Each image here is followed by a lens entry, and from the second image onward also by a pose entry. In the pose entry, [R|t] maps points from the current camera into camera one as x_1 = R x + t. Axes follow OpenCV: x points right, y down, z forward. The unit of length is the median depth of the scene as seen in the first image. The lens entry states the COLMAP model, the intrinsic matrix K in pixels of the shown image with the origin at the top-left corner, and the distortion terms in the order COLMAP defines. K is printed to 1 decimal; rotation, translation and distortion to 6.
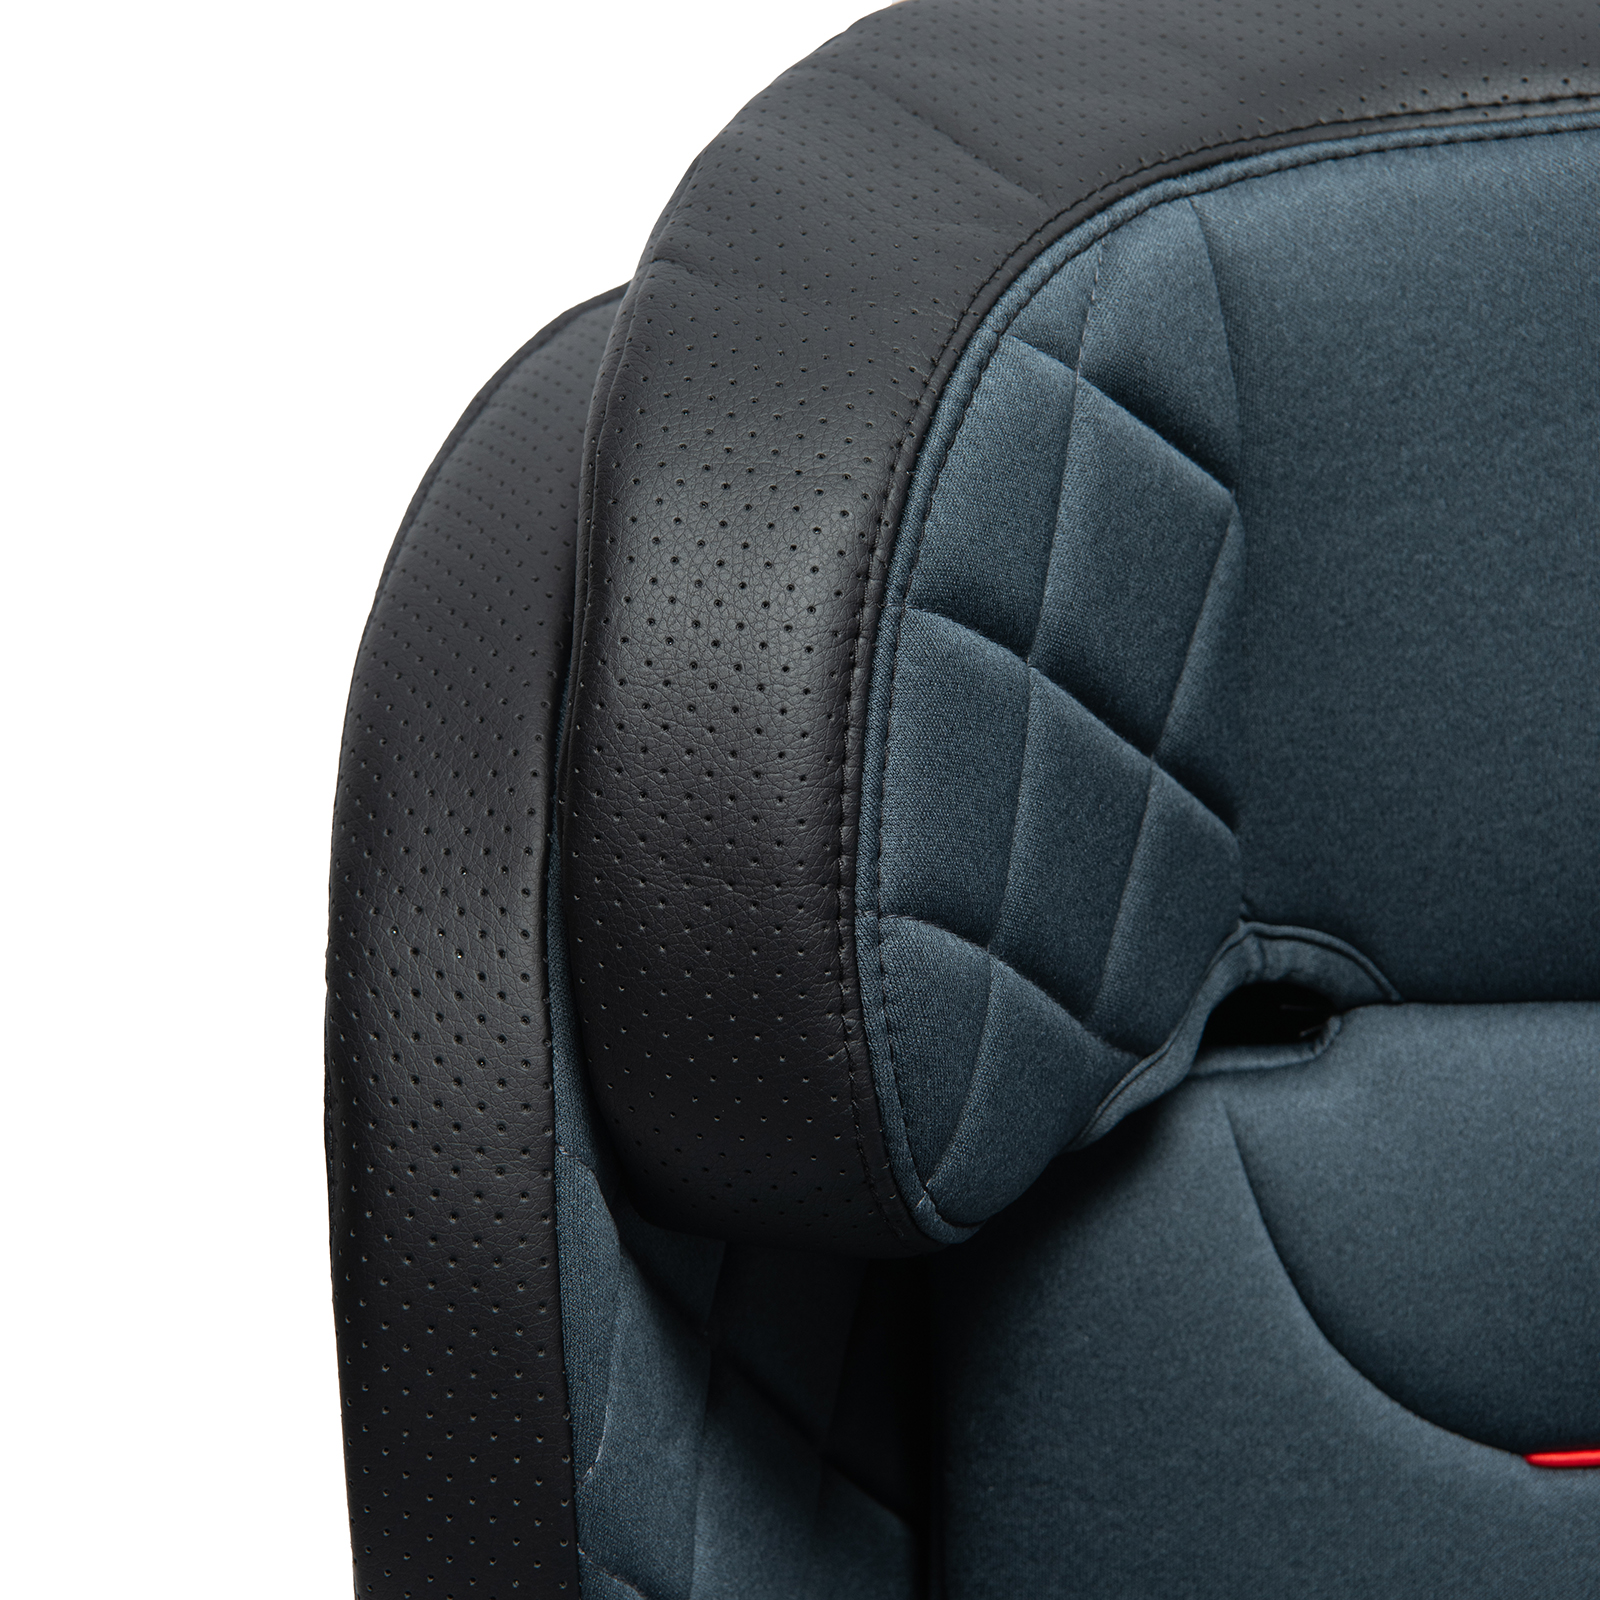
lens RADIAL K [[4692.1, 0, 745.8], [0, 4692.1, 754.3], [0, 0, 1]] dist [0.337493, 0.000000]
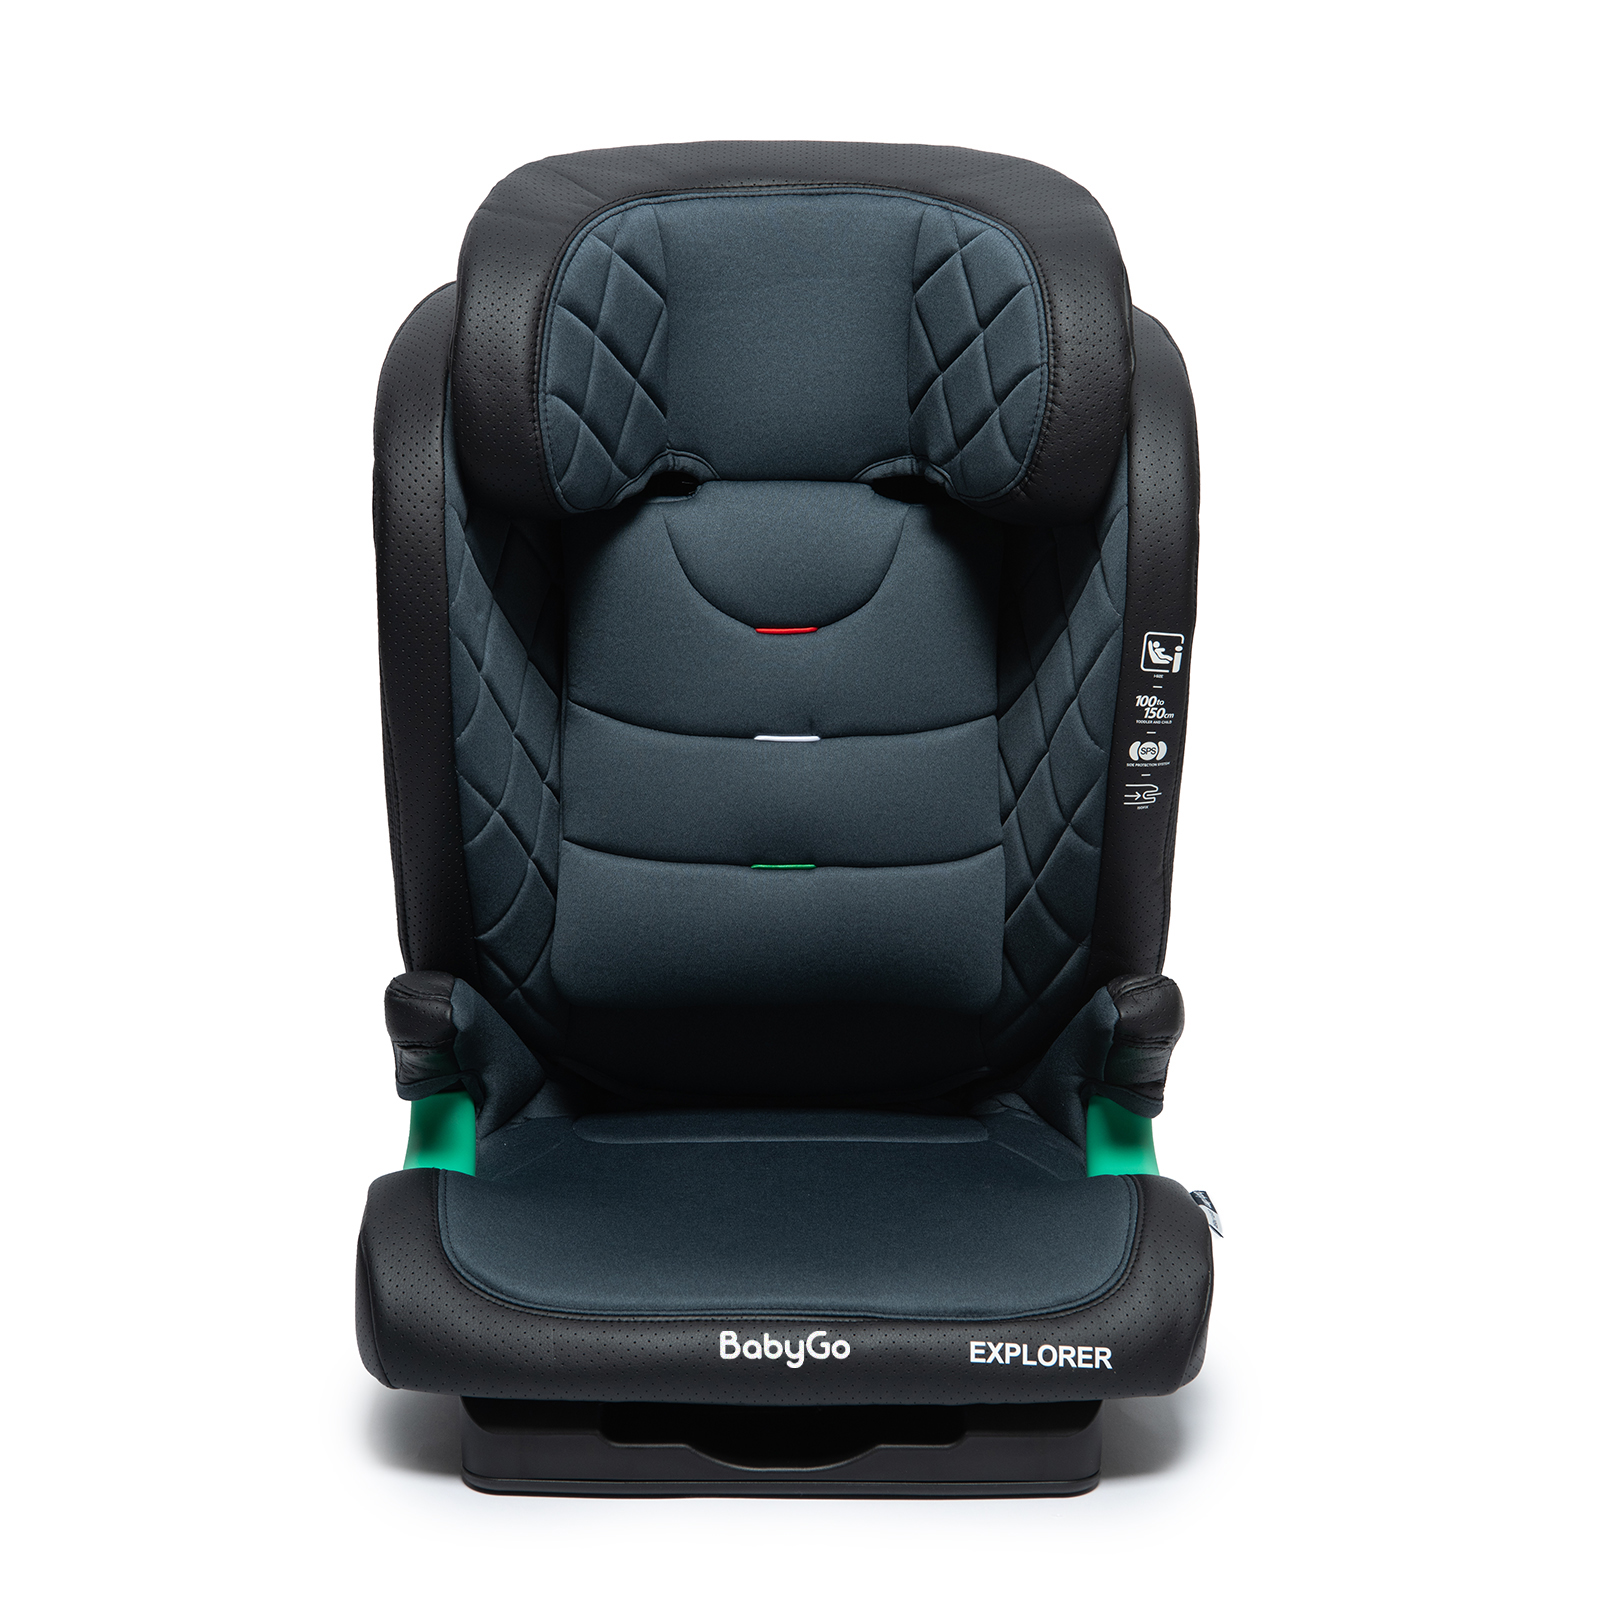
lens RADIAL K [[4068.9, 0, 768.1], [0, 4068.9, 864.5], [0, 0, 1]] dist [0.278158, 0.000000]
pose [[0.997910, 0.025807, 0.059238, 0.021229], [-0.020480, 0.995837, -0.088822, 0.583204], [-0.061284, 0.087423, 0.994284, -1.752692]]
